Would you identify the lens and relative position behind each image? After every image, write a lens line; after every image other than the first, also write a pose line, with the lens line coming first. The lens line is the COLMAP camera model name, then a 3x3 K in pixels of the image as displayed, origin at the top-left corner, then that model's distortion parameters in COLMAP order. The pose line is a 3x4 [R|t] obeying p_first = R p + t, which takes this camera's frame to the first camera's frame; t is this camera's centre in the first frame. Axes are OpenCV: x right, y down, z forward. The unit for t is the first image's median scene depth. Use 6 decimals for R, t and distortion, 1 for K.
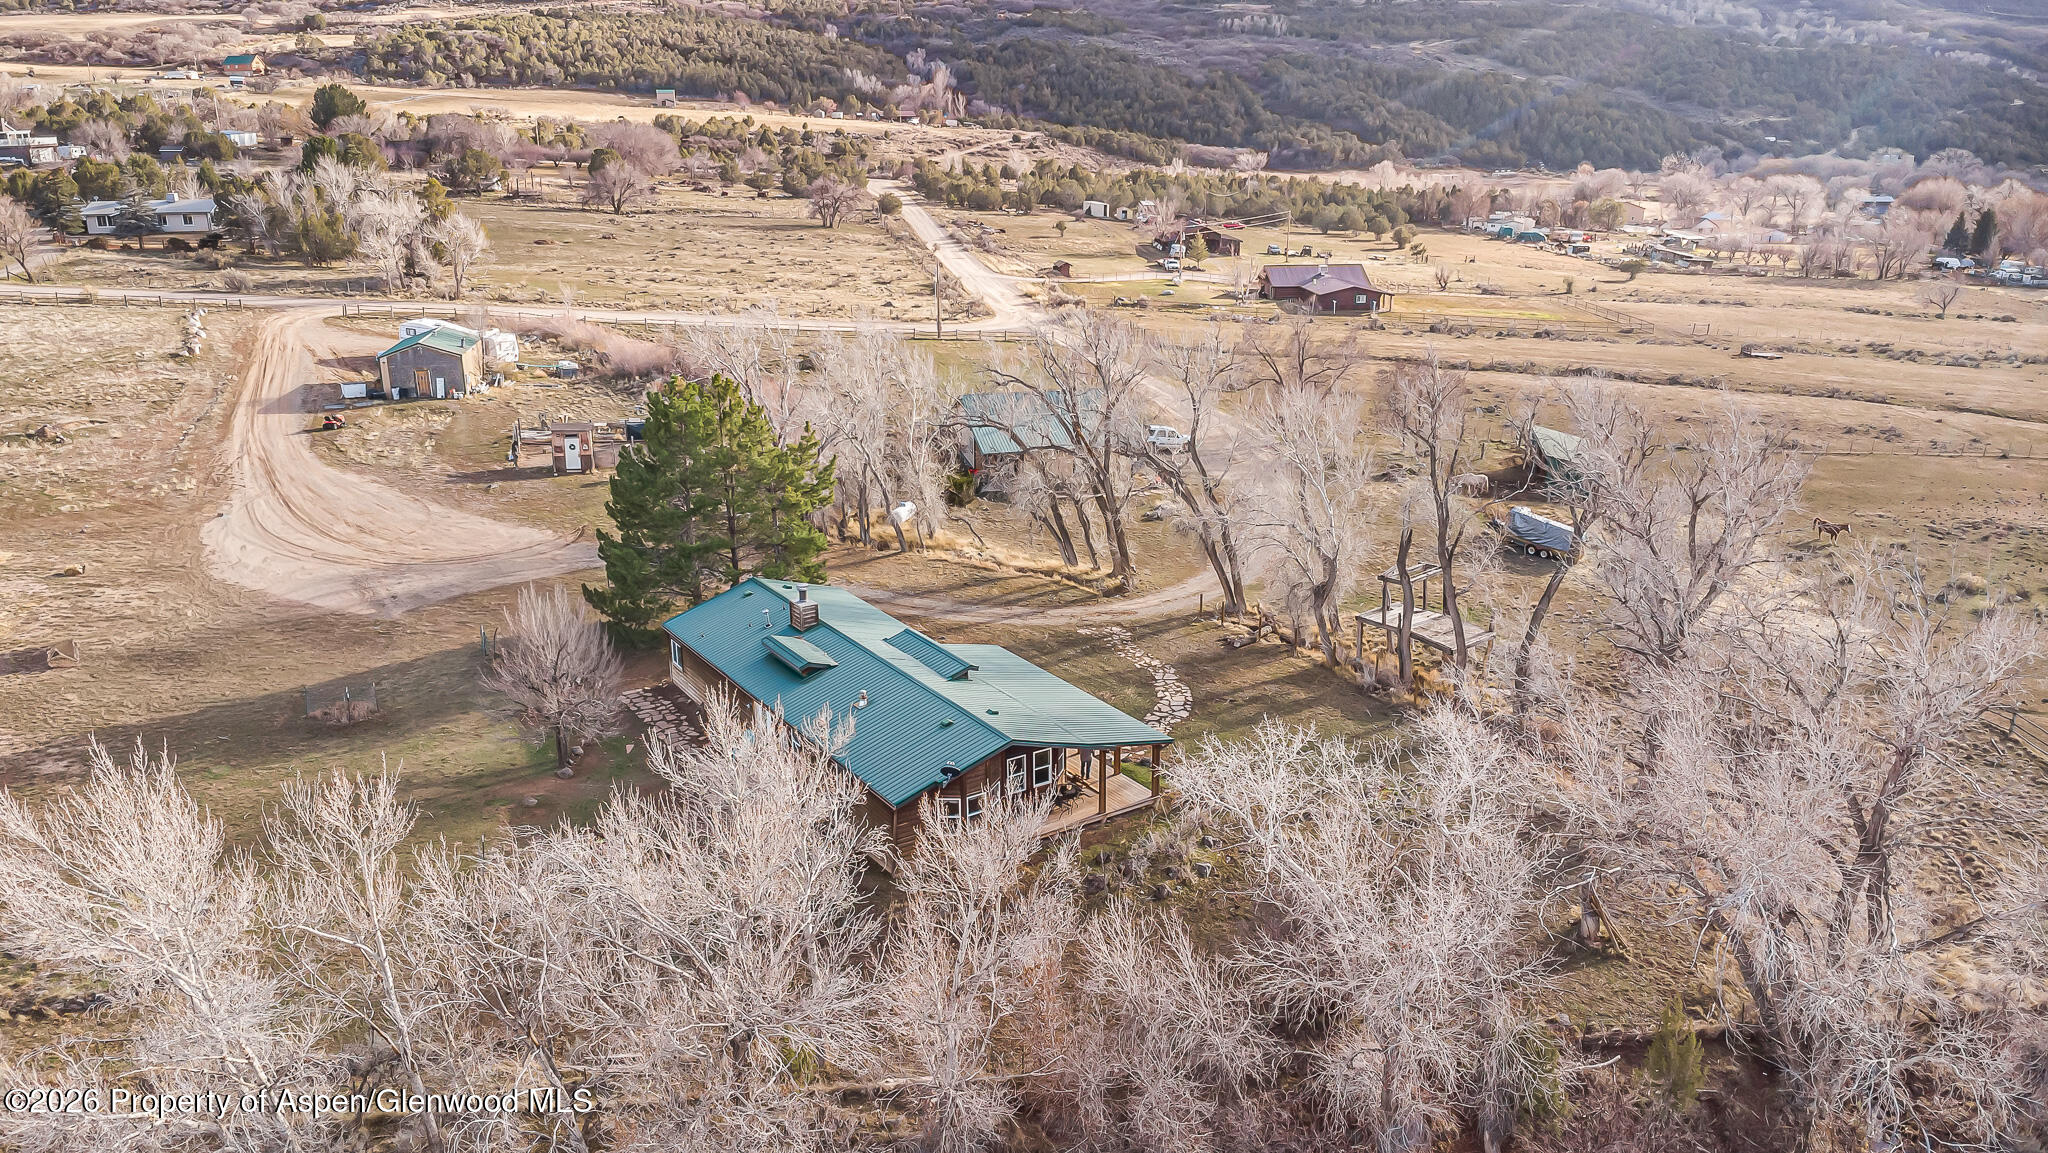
lens RADIAL K [[1487.8, 0, 1025.1], [0, 1487.8, 567.5], [0, 0, 1]] dist [0.048115, -0.073680]
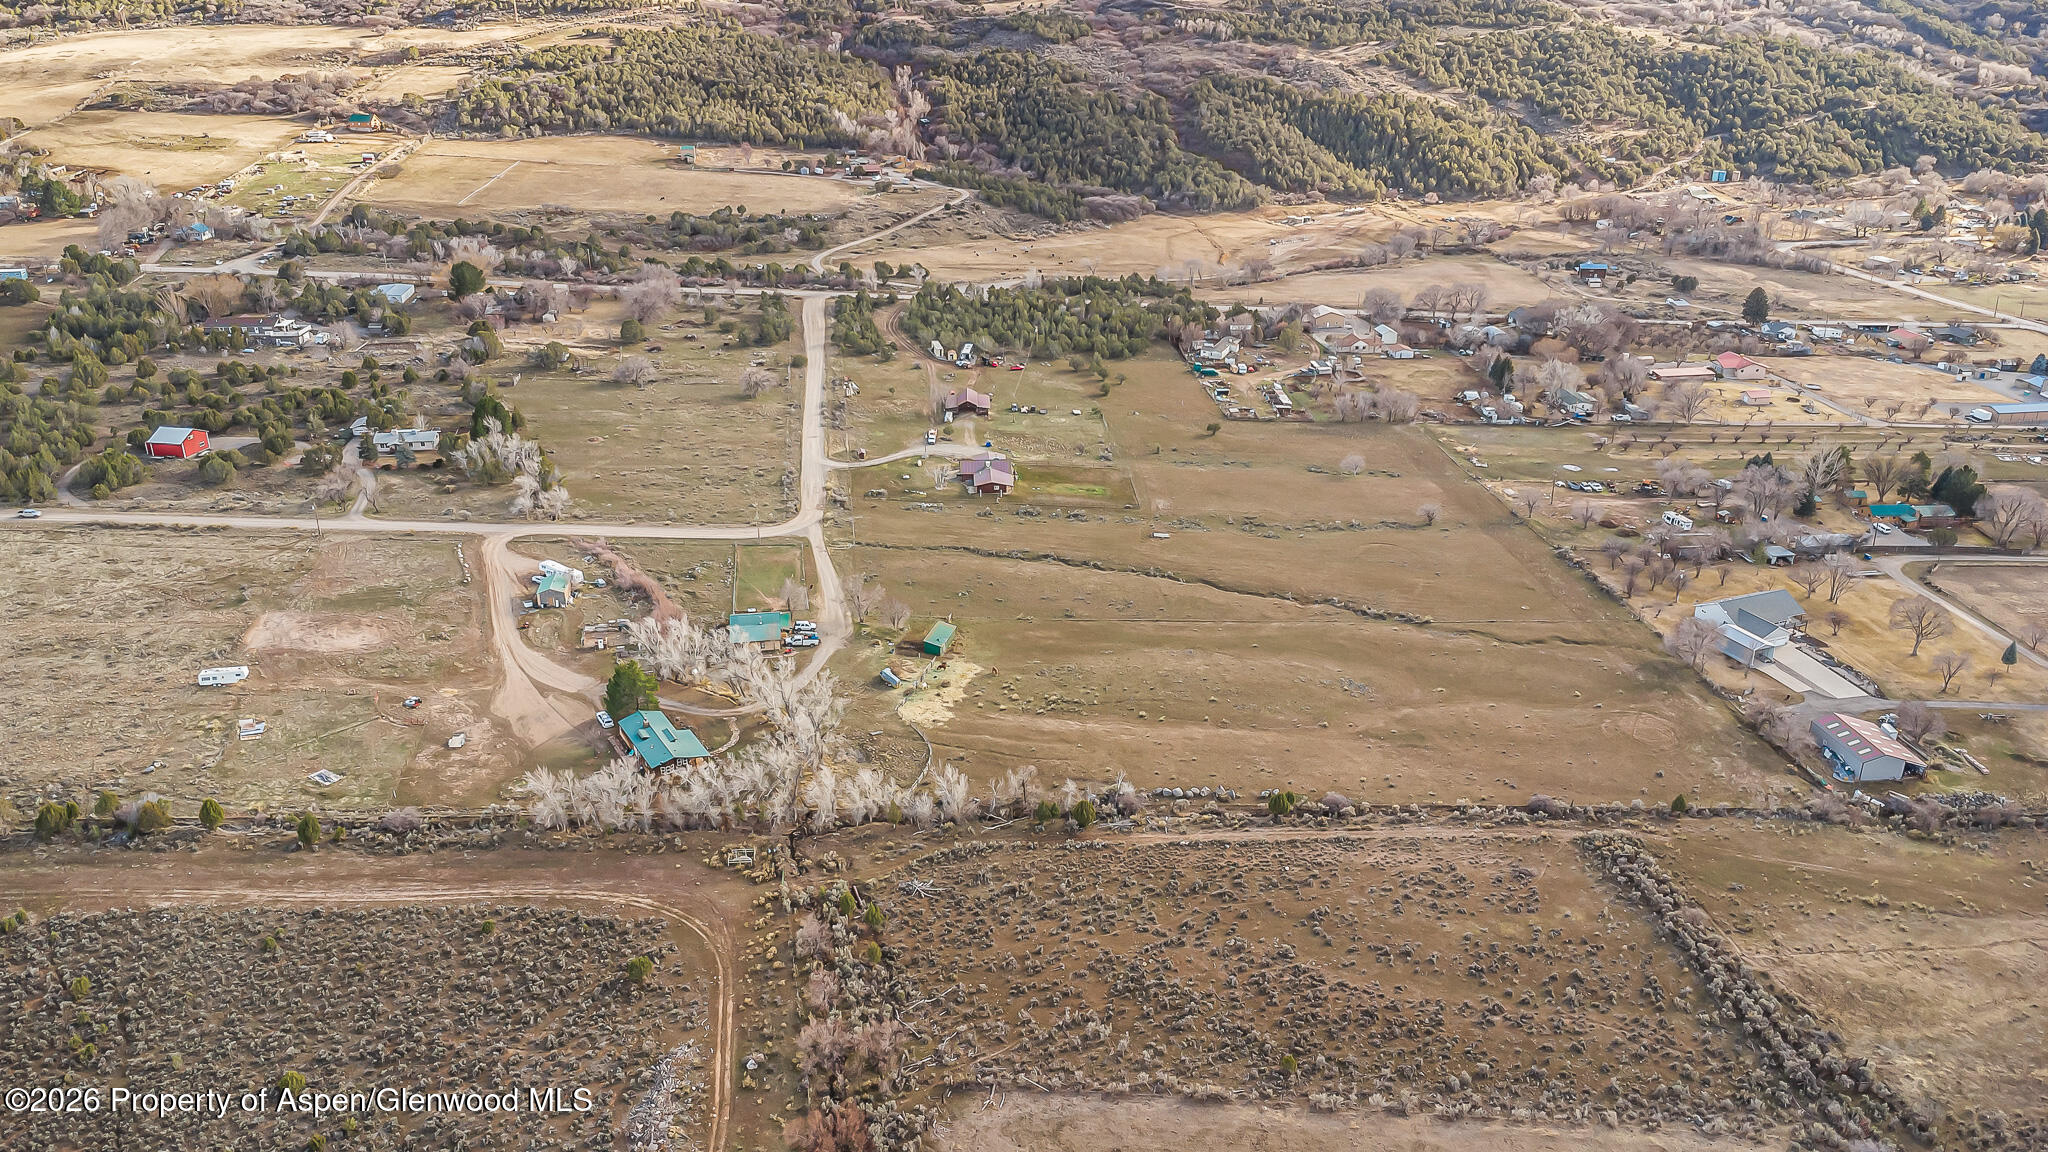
lens RADIAL K [[1487.8, 0, 1025.1], [0, 1487.8, 567.0], [0, 0, 1]] dist [0.048115, -0.073680]
pose [[0.999245, 0.018670, -0.034060, 0.094516], [-0.015650, 0.996098, 0.086857, -0.070066], [0.035548, -0.086259, 0.995638, -0.284435]]
